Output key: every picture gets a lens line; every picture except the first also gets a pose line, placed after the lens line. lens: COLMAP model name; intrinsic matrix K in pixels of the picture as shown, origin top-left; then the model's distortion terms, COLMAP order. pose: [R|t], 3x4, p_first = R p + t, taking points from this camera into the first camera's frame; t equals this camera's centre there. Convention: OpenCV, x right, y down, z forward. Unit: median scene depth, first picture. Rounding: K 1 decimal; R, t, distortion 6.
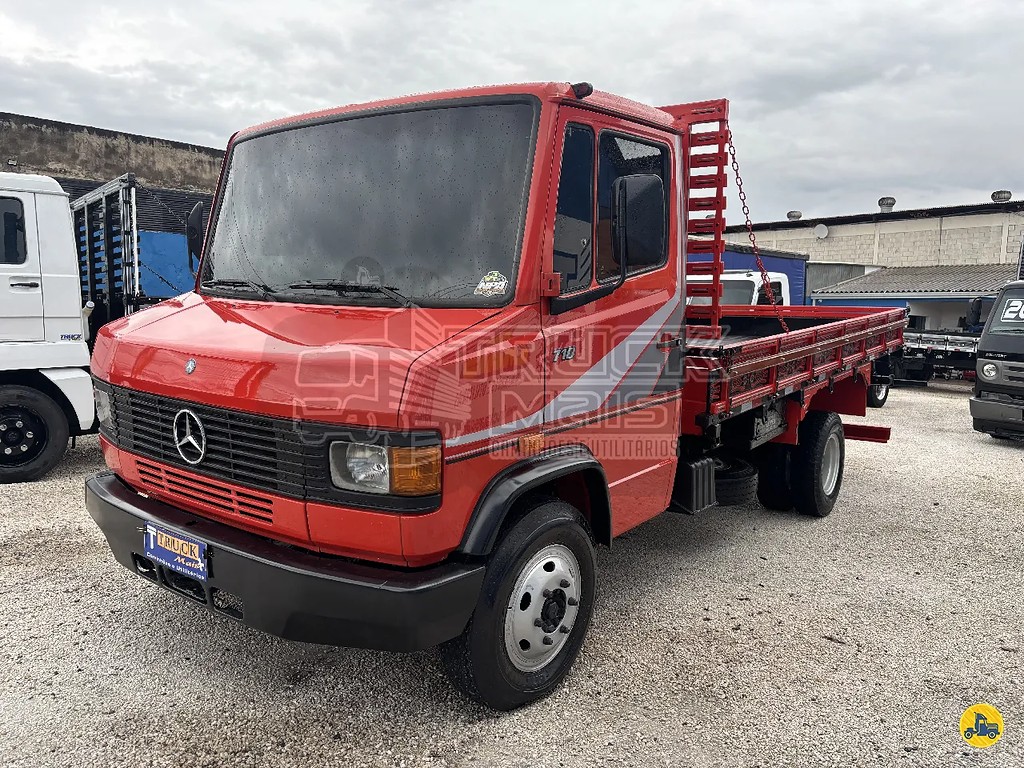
lens RADIAL K [[890.6, 0, 512.0], [0, 890.6, 384.0], [0, 0, 1]] dist [0.064475, -0.094056]
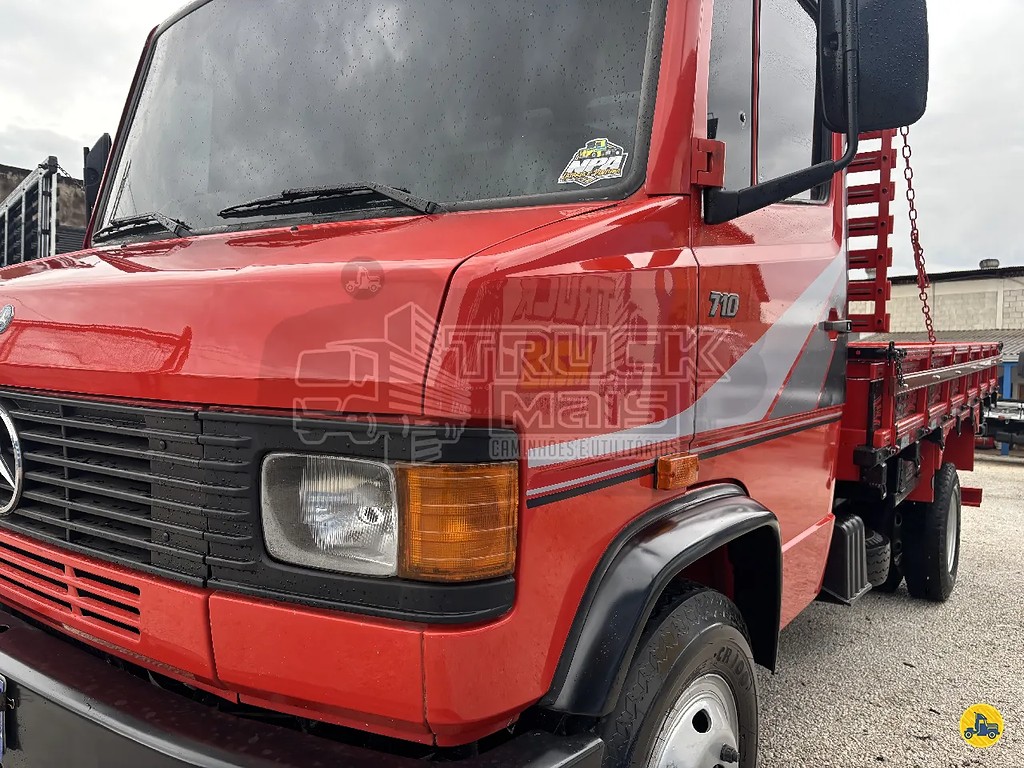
lens RADIAL K [[873.7, 0, 507.9], [0, 873.7, 373.3], [0, 0, 1]] dist [0.006381, 0.008881]
pose [[0.999681, 0.007438, 0.024119, -0.065739], [-0.005084, 0.995346, -0.096232, 0.045887], [-0.024723, 0.096078, 0.995067, 0.395665]]
